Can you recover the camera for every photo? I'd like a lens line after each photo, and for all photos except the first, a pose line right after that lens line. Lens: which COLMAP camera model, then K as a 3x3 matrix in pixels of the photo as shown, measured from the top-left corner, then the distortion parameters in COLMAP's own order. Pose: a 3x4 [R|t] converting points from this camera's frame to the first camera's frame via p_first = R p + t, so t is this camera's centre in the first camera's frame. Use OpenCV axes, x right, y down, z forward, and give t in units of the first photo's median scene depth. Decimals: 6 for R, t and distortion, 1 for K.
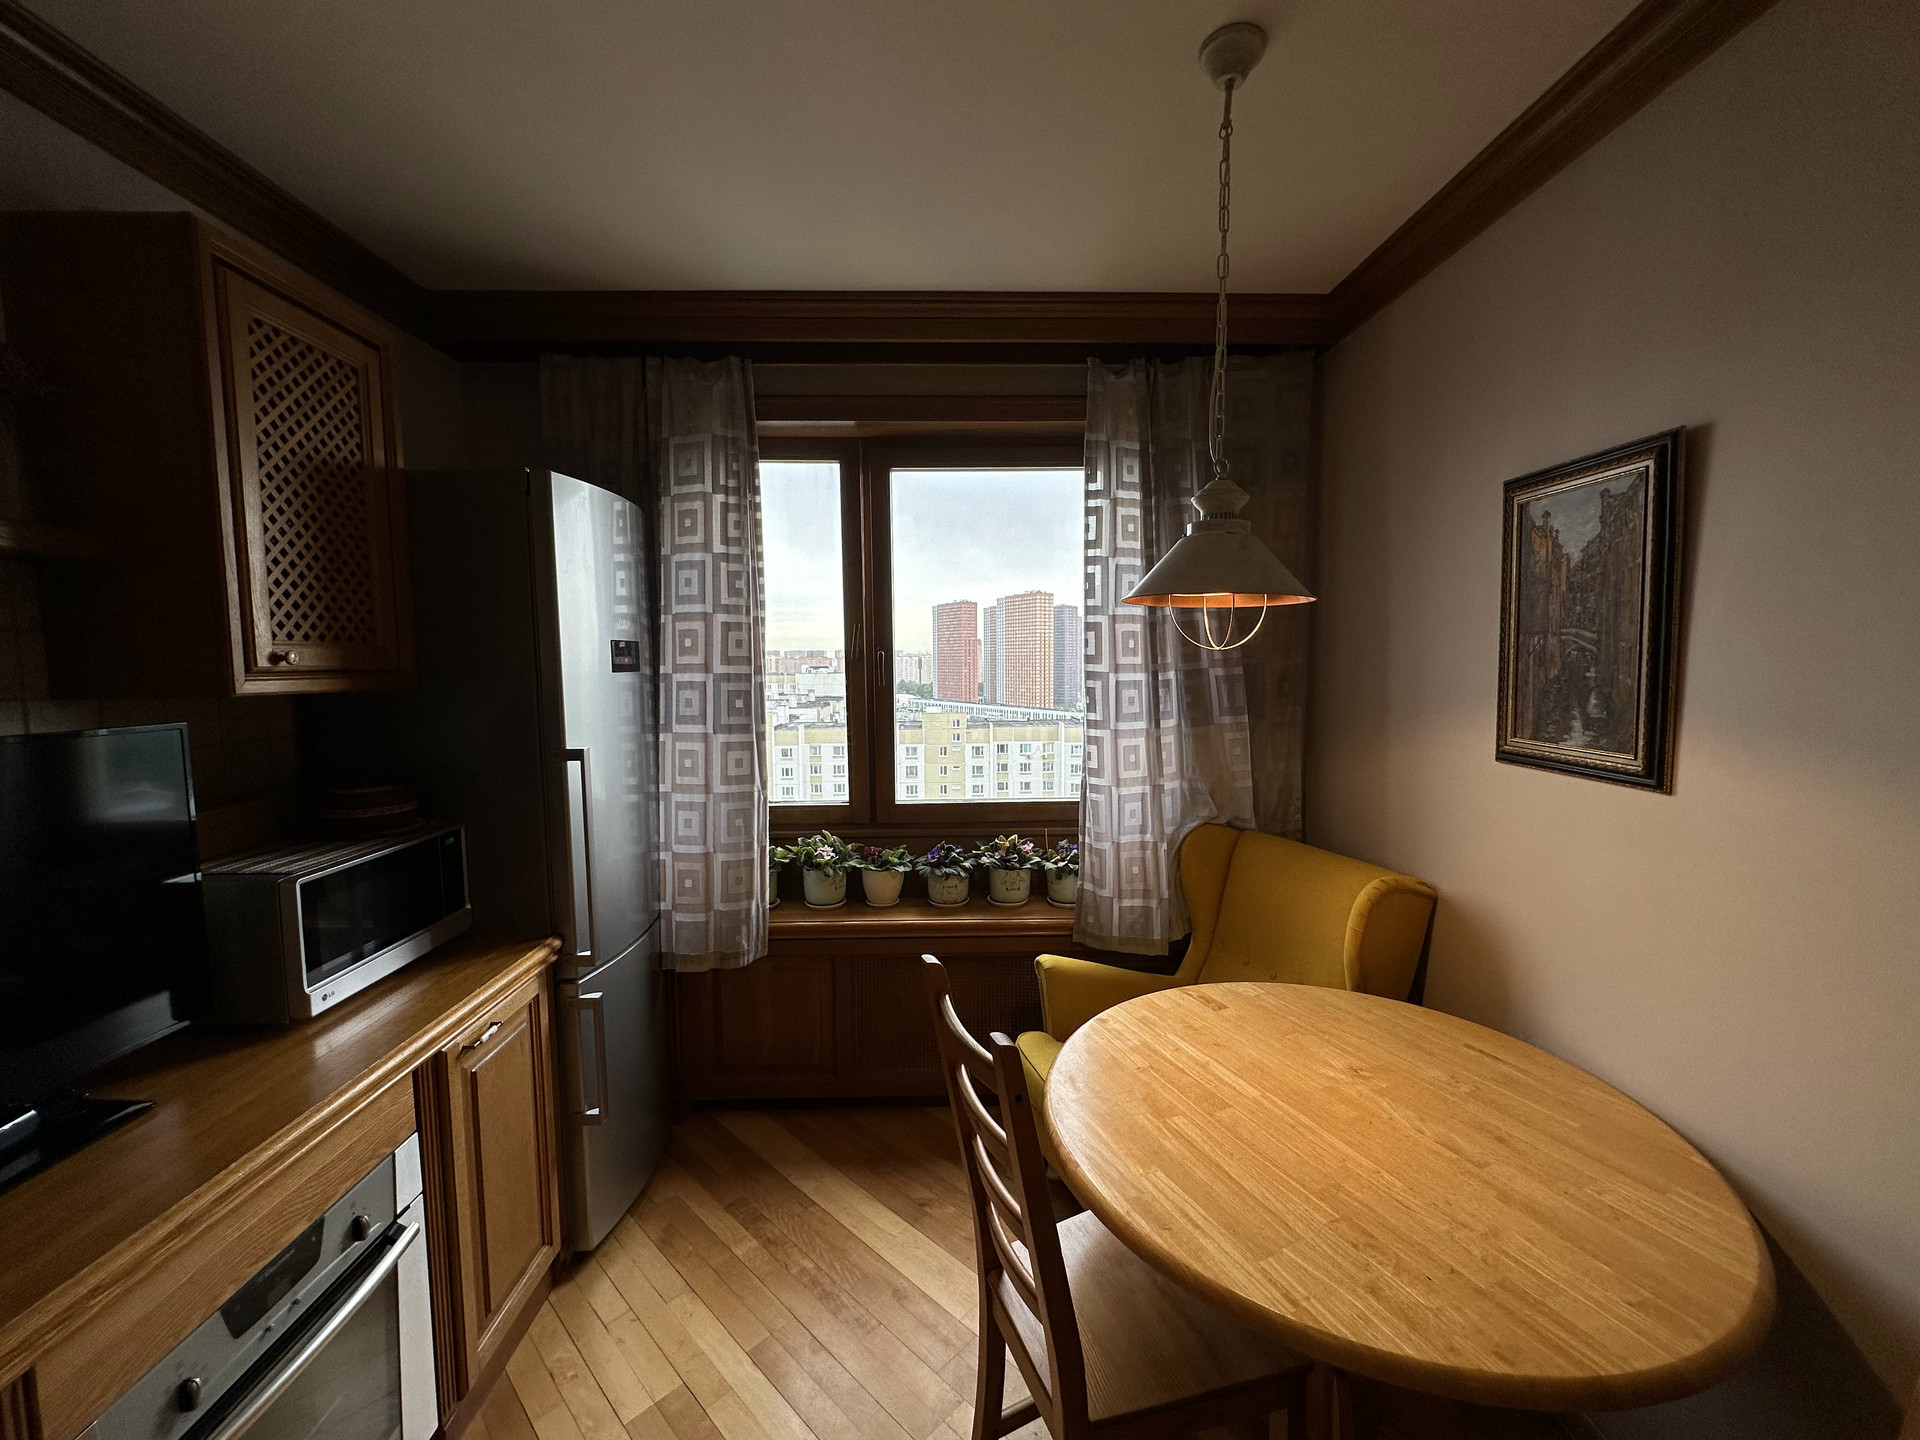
lens RADIAL K [[764.5, 0, 959.6], [0, 764.5, 719.6], [0, 0, 1]] dist [-0.002798, 0.000601]
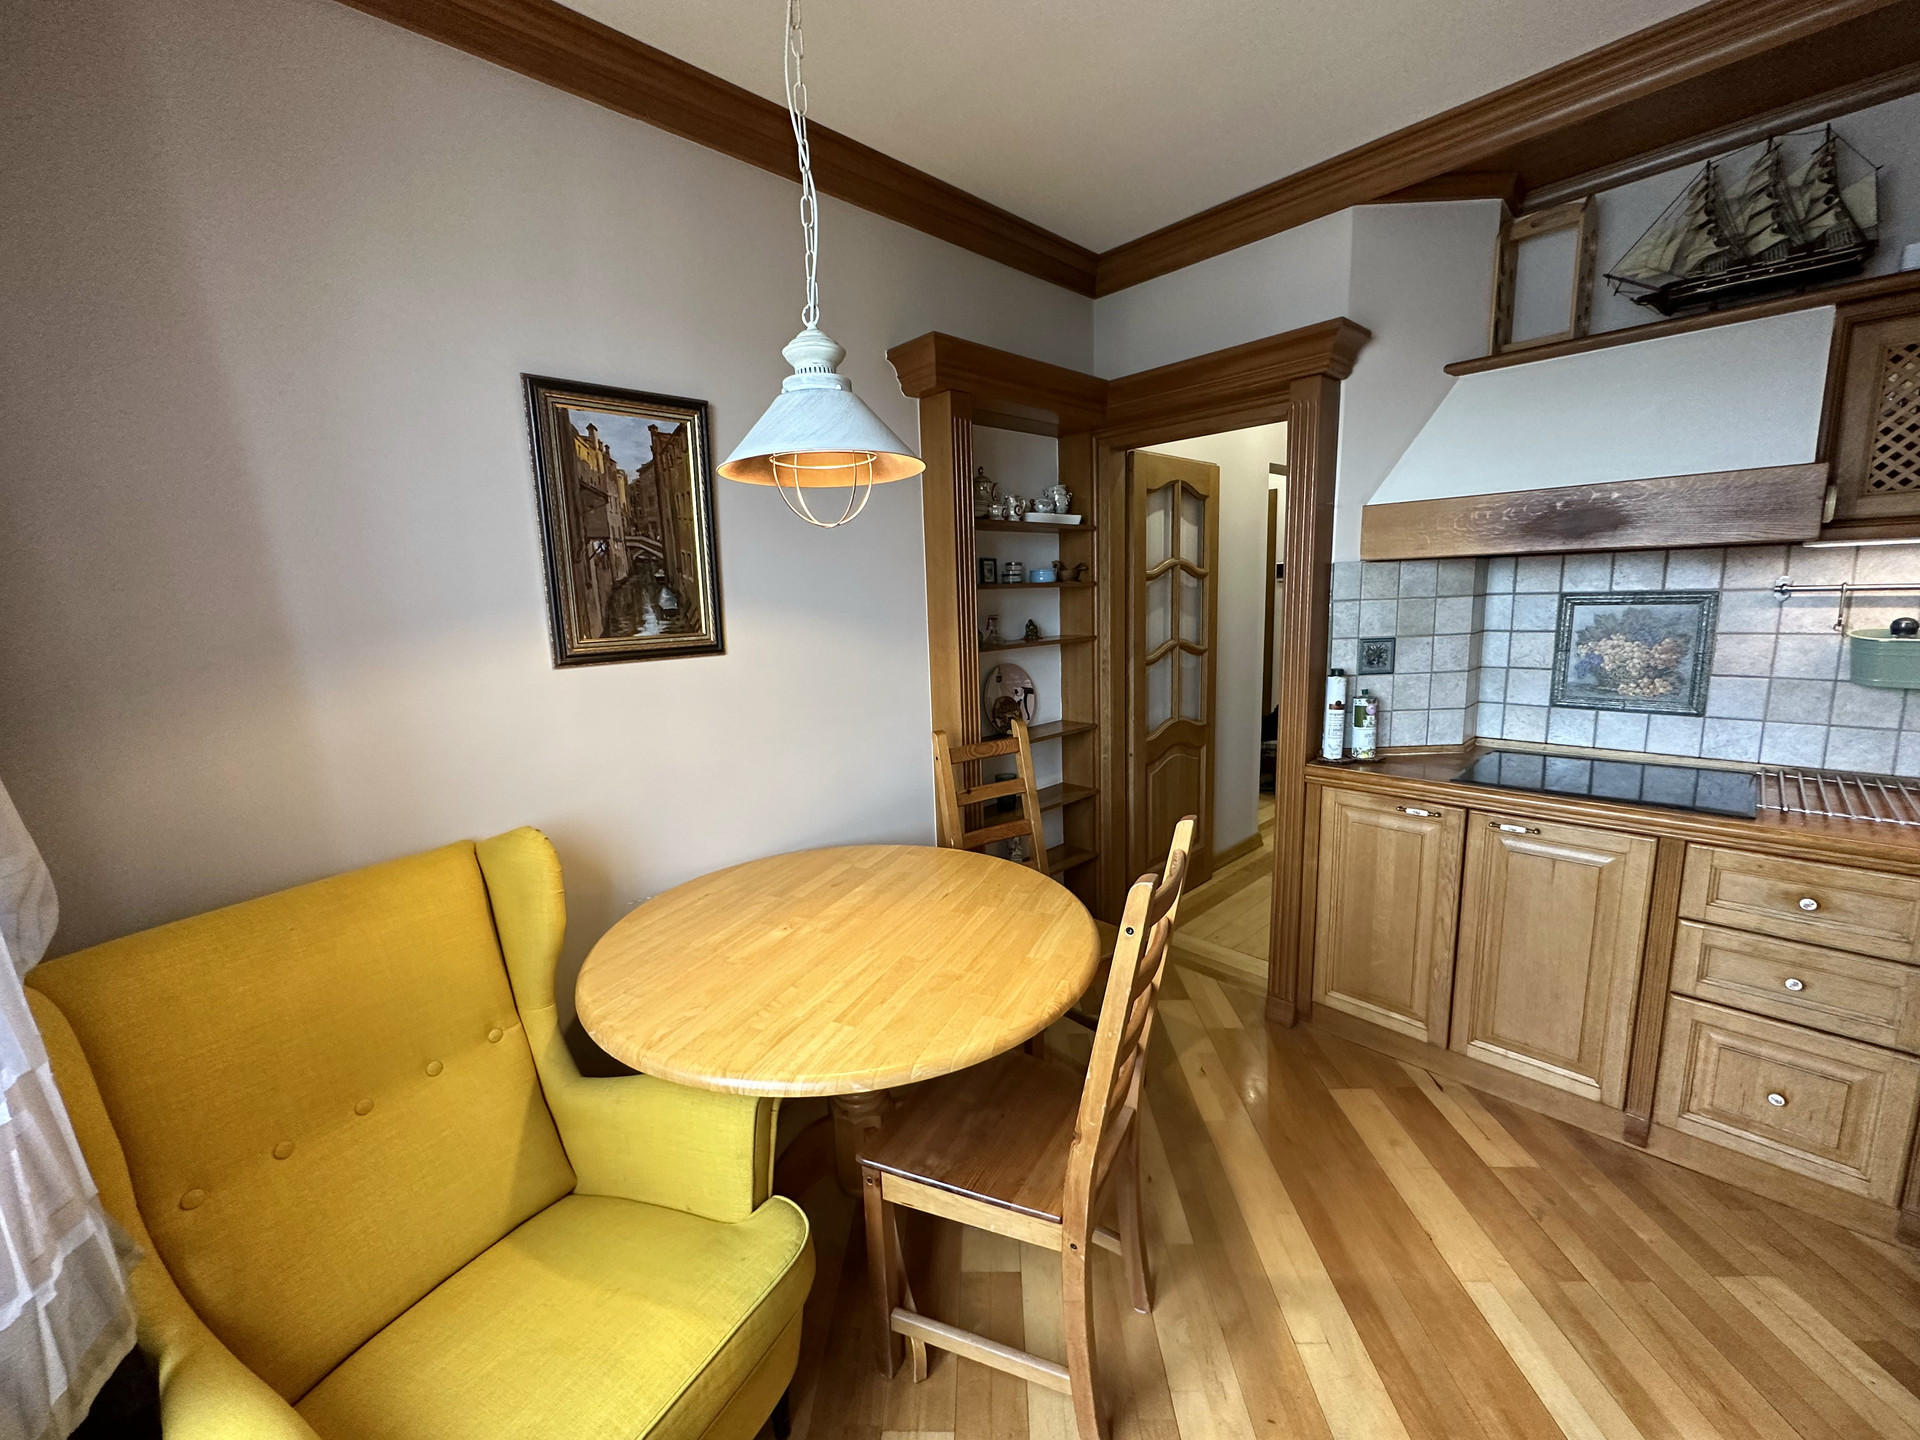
lens RADIAL K [[764.5, 0, 961.4], [0, 764.5, 718.6], [0, 0, 1]] dist [-0.002798, 0.000601]
pose [[-0.672848, -0.091420, 0.734110, -0.272844], [0.099567, 0.972115, 0.212317, -0.028451], [-0.733050, 0.215950, -0.644984, 0.907602]]
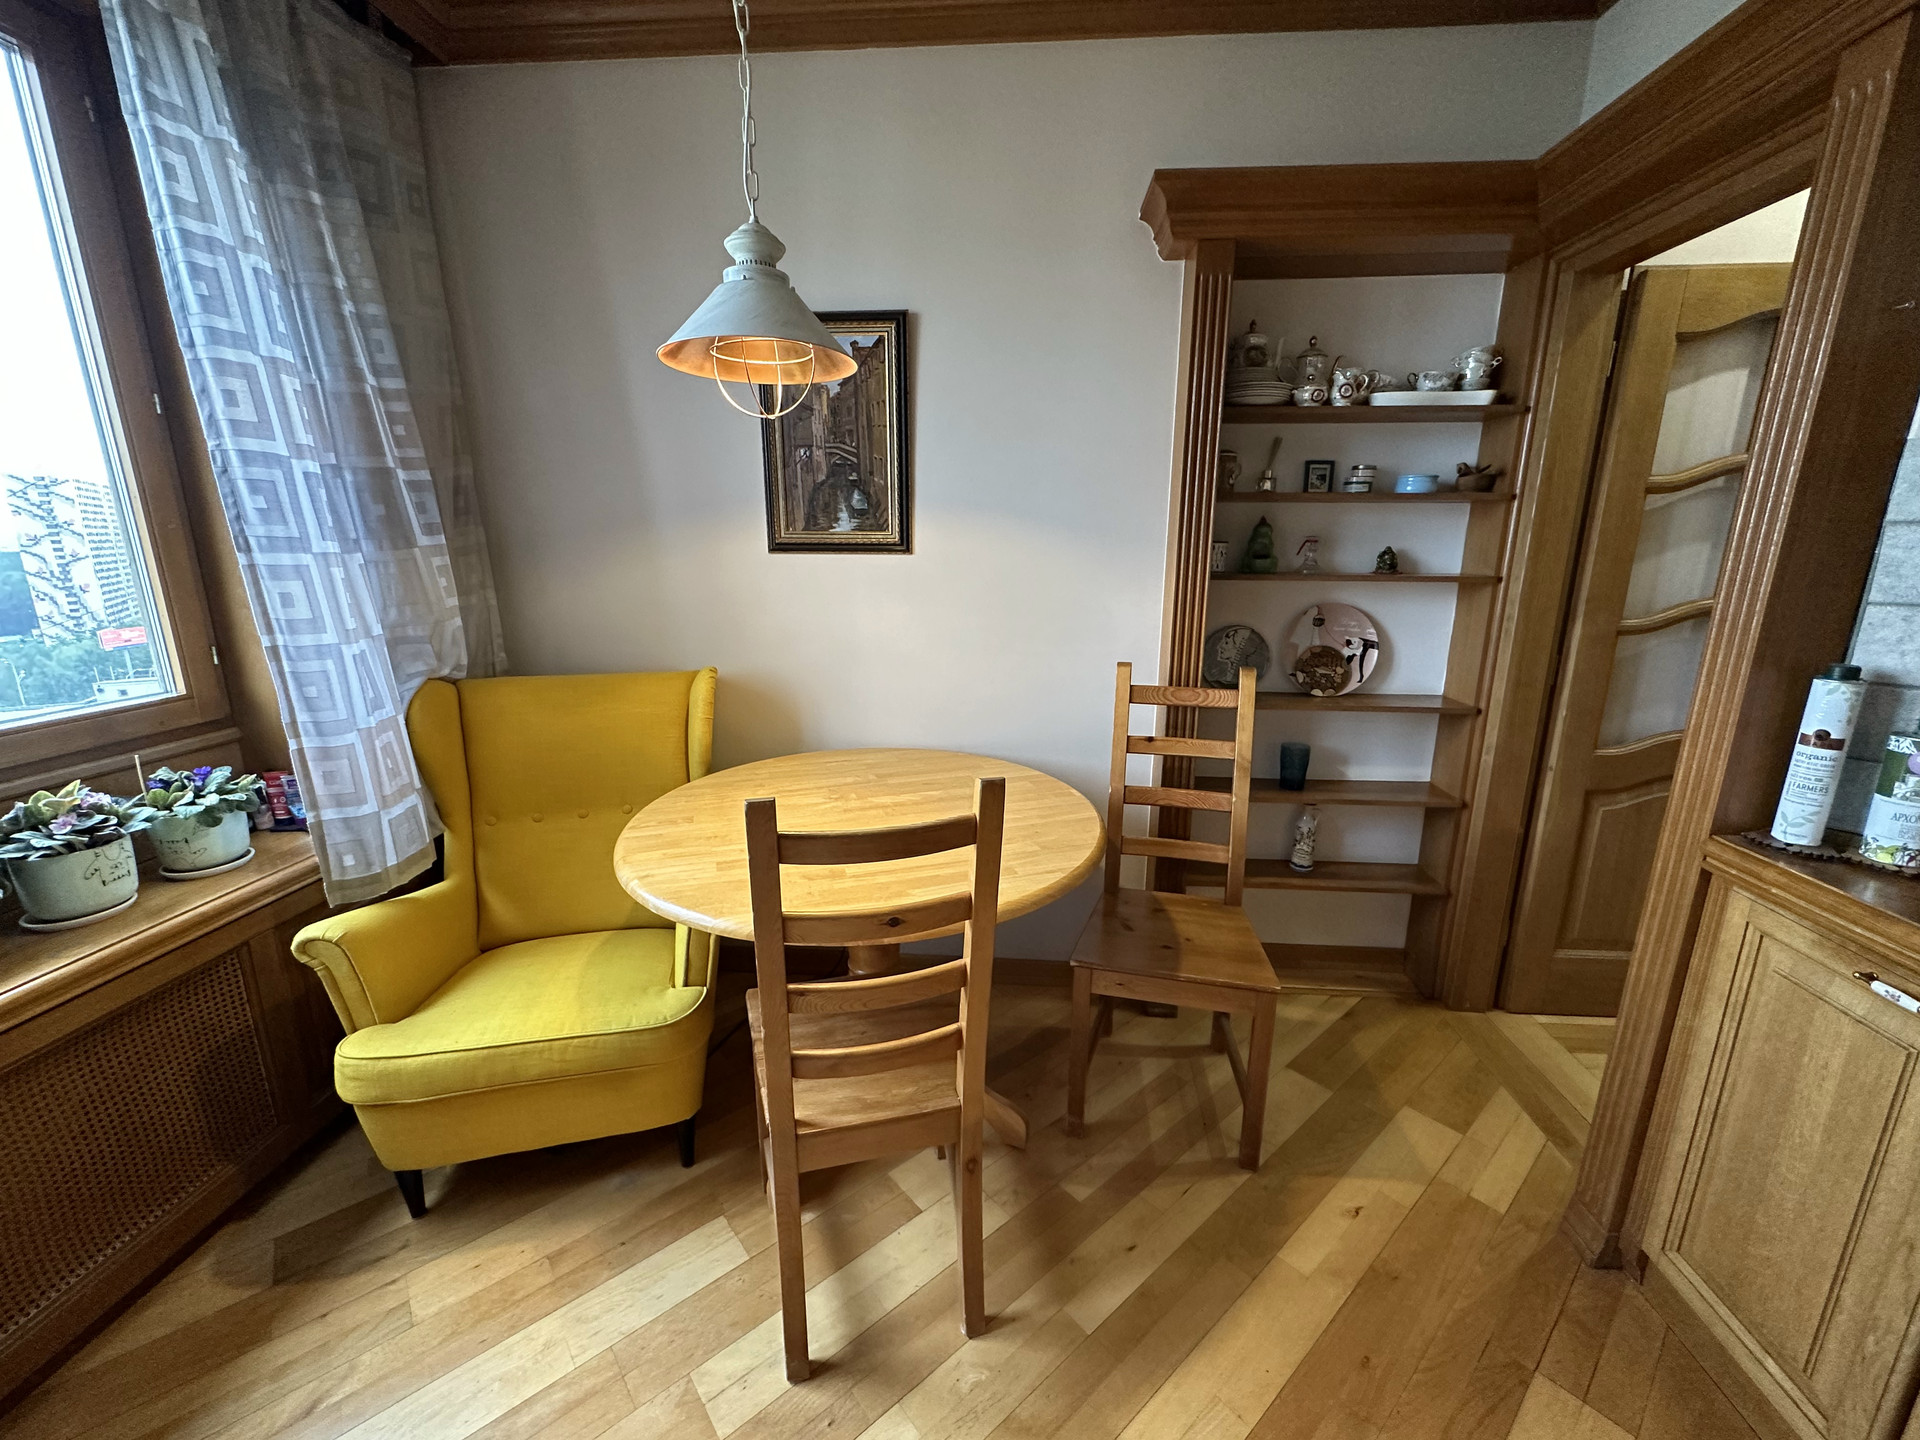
lens RADIAL K [[764.5, 0, 961.4], [0, 764.5, 718.9], [0, 0, 1]] dist [-0.002798, 0.000601]
pose [[0.100261, -0.223558, 0.969520, -0.391307], [0.078625, 0.973163, 0.216267, 0.052985], [-0.991850, 0.054545, 0.115148, 0.398747]]
